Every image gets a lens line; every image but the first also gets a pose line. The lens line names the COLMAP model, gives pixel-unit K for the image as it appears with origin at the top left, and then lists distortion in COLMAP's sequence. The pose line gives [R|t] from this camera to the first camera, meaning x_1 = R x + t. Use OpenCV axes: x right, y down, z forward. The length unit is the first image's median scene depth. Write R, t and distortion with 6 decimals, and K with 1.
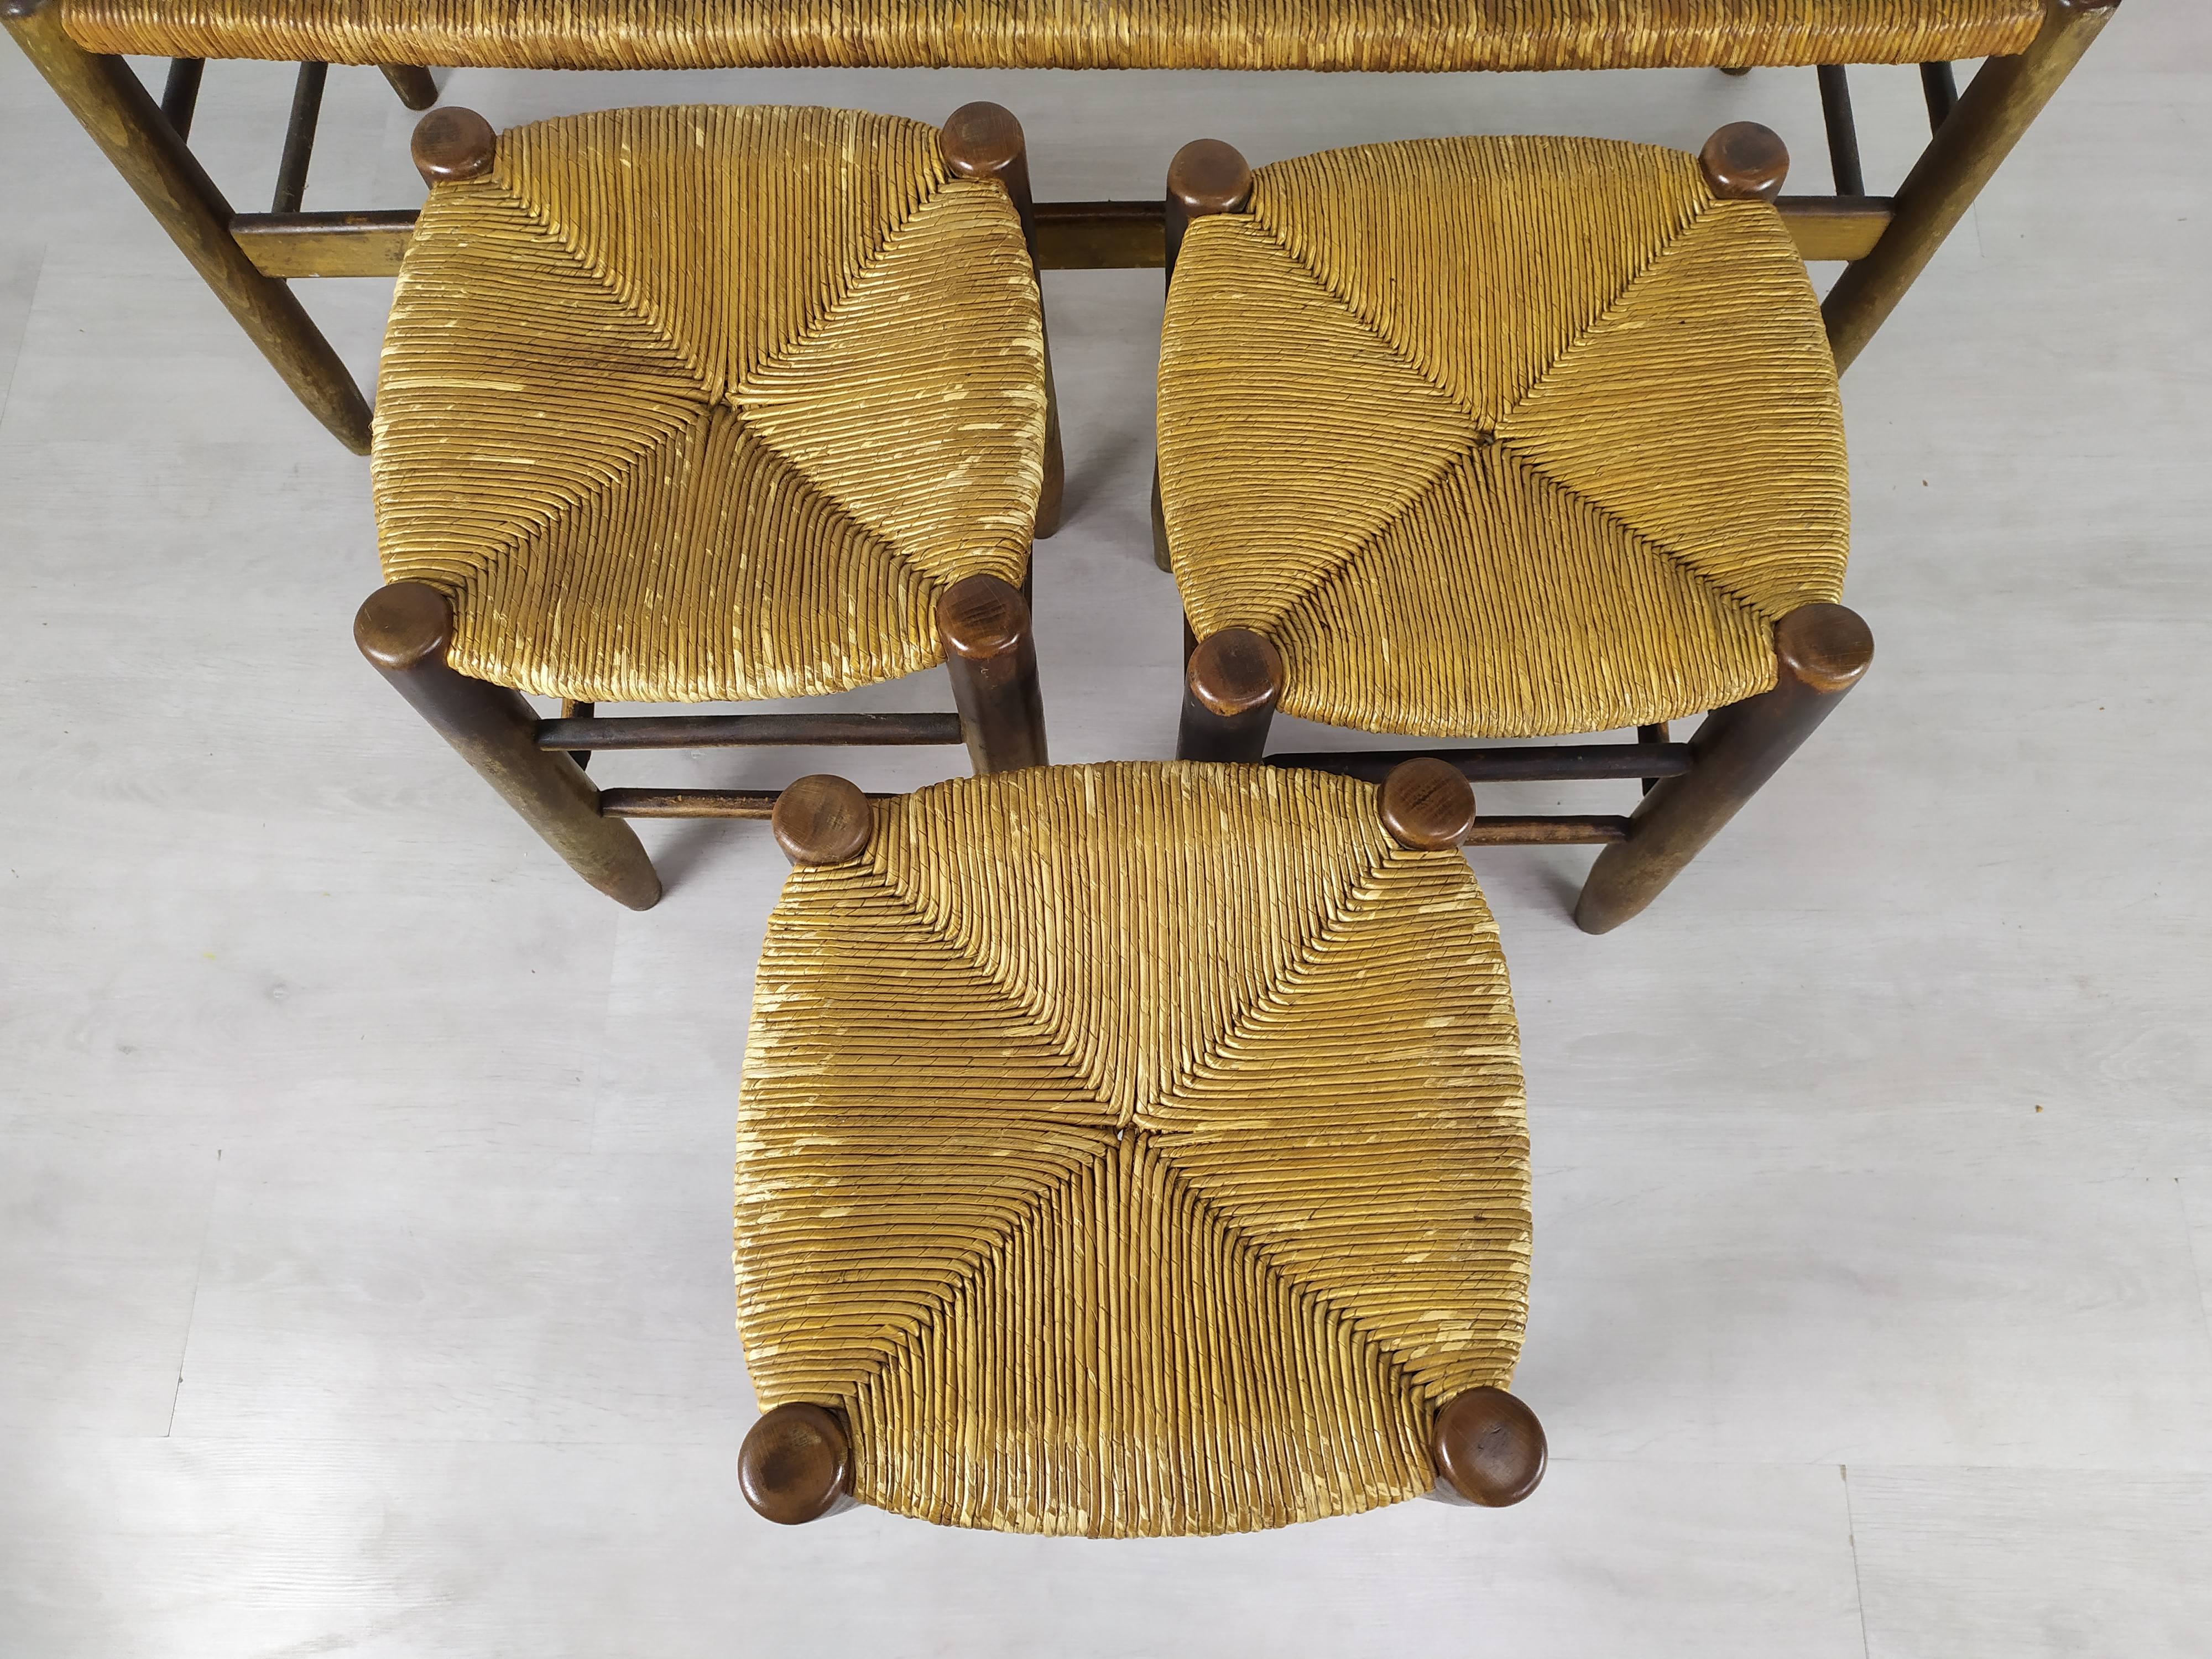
lens RADIAL K [[1654.2, 0, 1114.6], [0, 1654.2, 848.5], [0, 0, 1]] dist [0.067179, -0.099033]
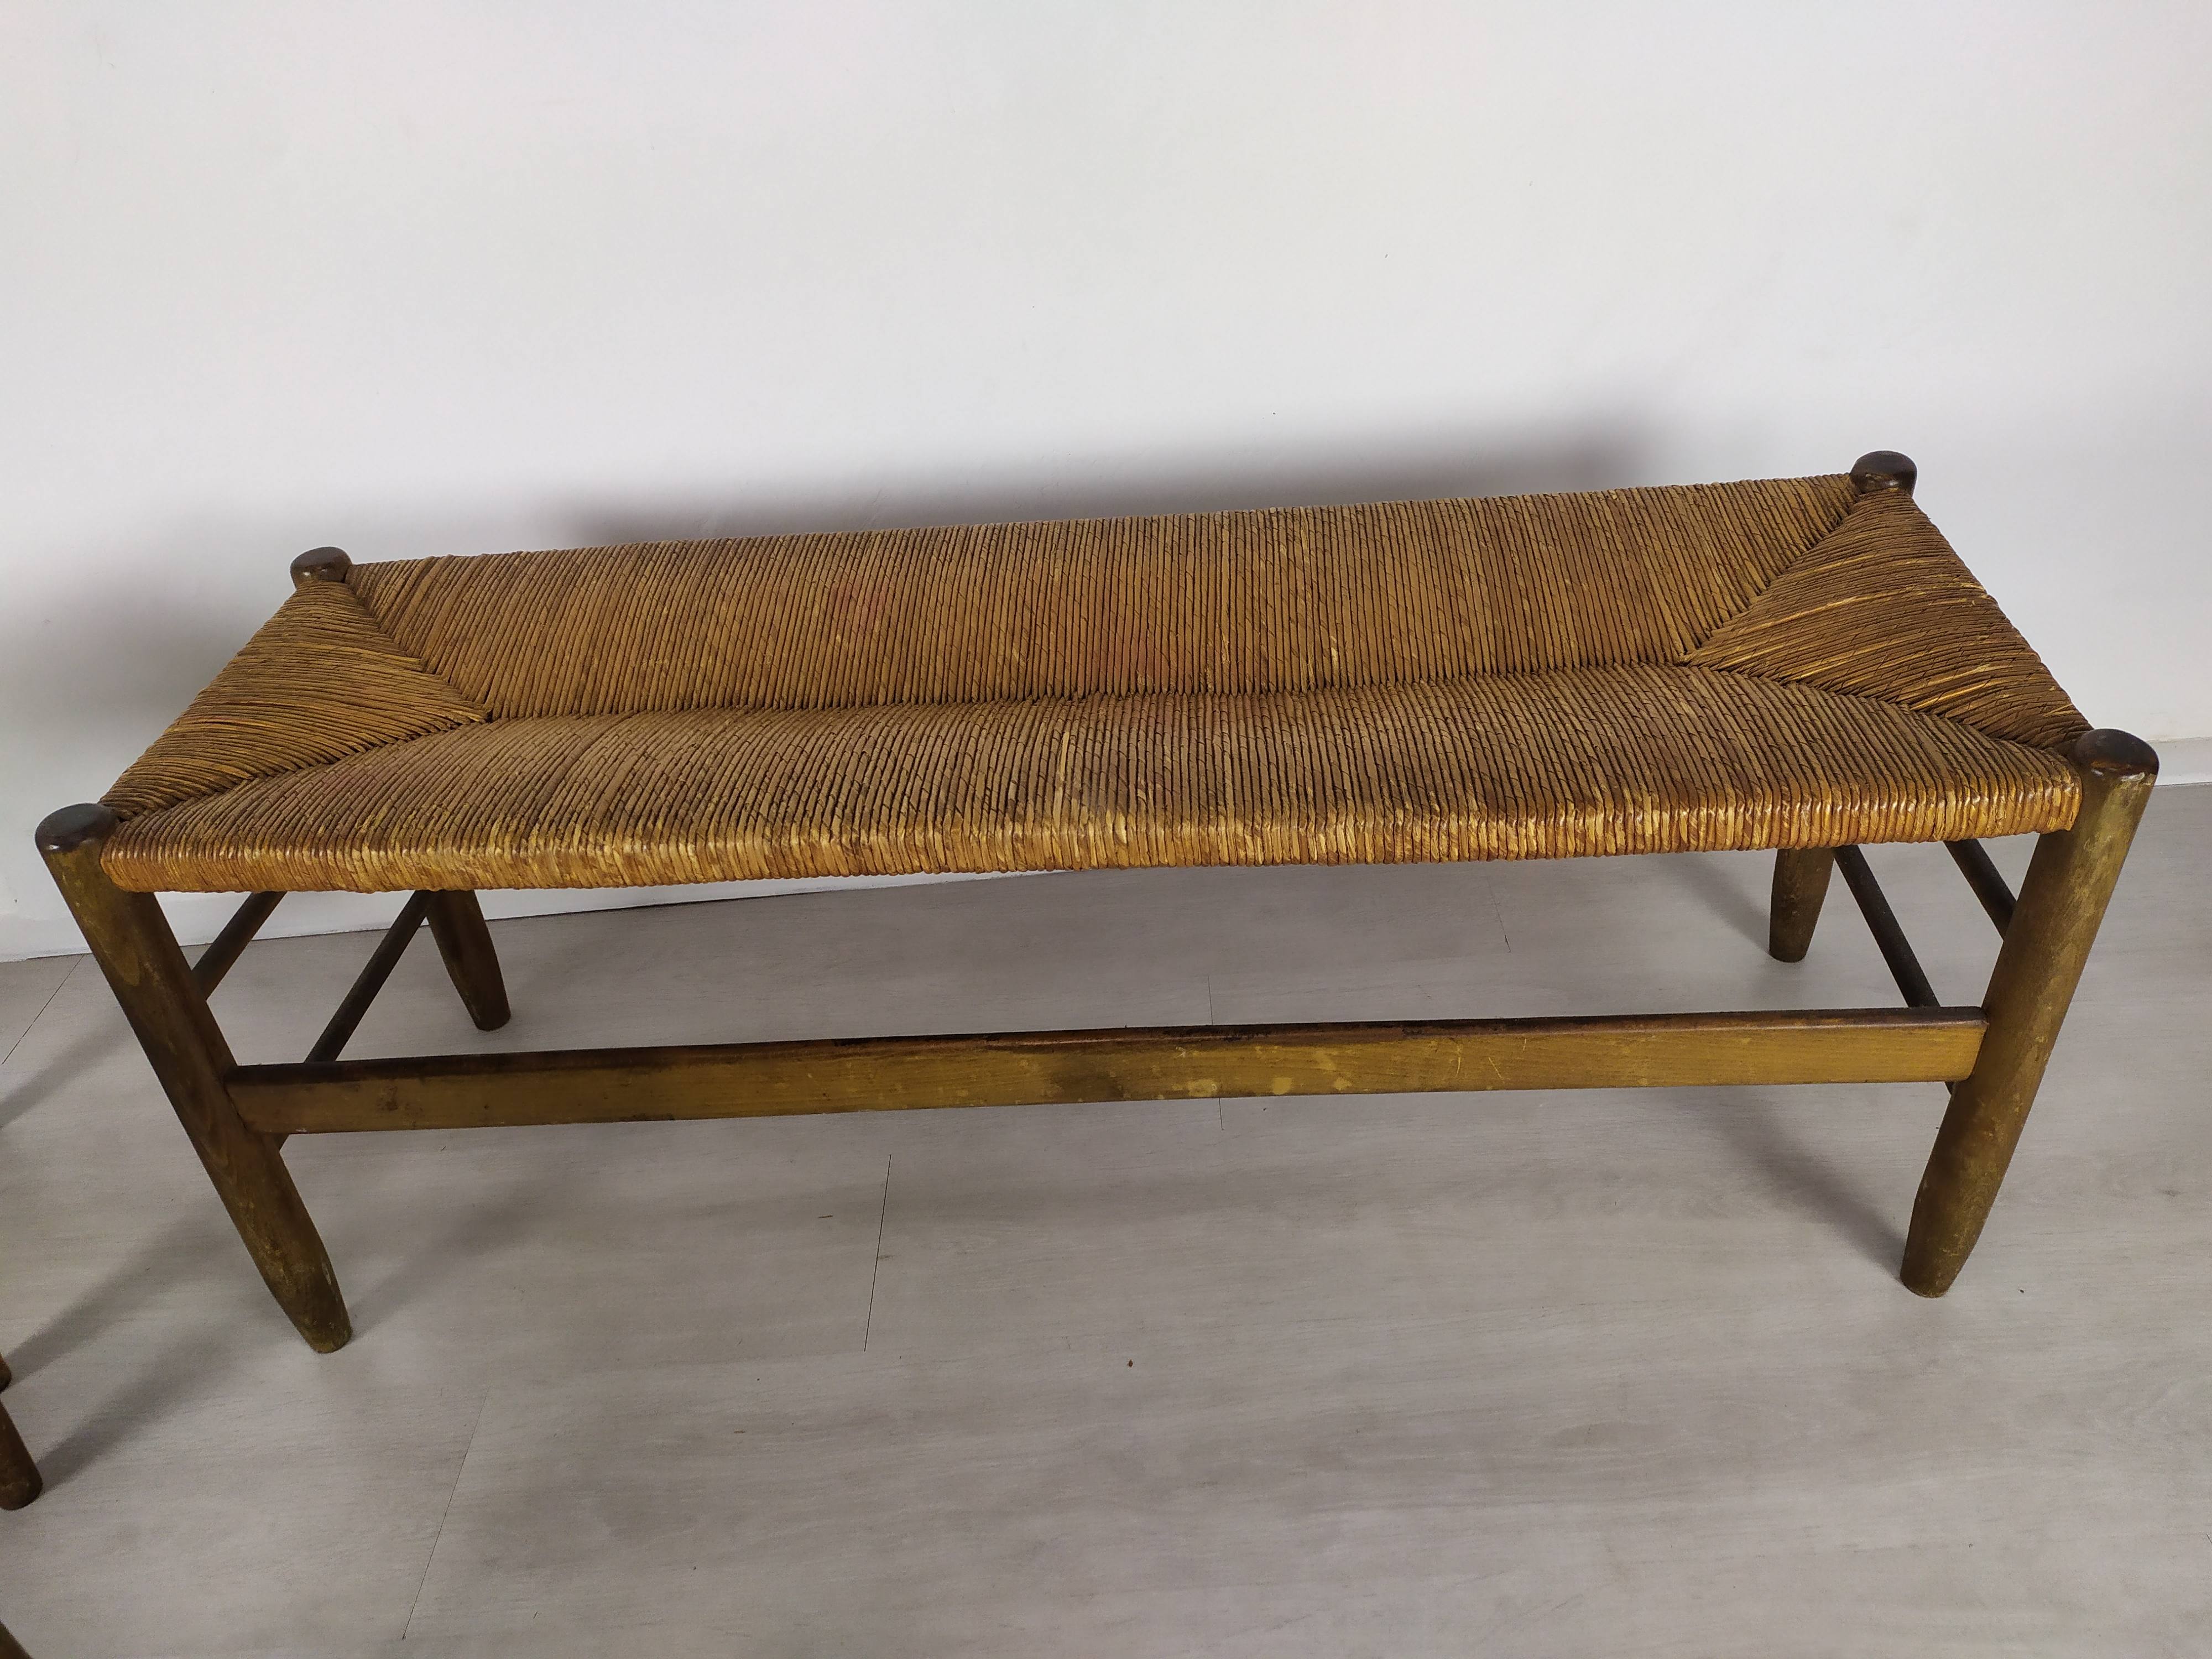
lens RADIAL K [[1694.2, 0, 1123.1], [0, 1694.2, 838.1], [0, 0, 1]] dist [0.039168, -0.058062]
pose [[0.996966, -0.034294, -0.069875, 0.084298], [-0.012186, 0.817871, -0.575273, 0.105050], [0.076877, 0.574379, 0.814971, 0.195214]]
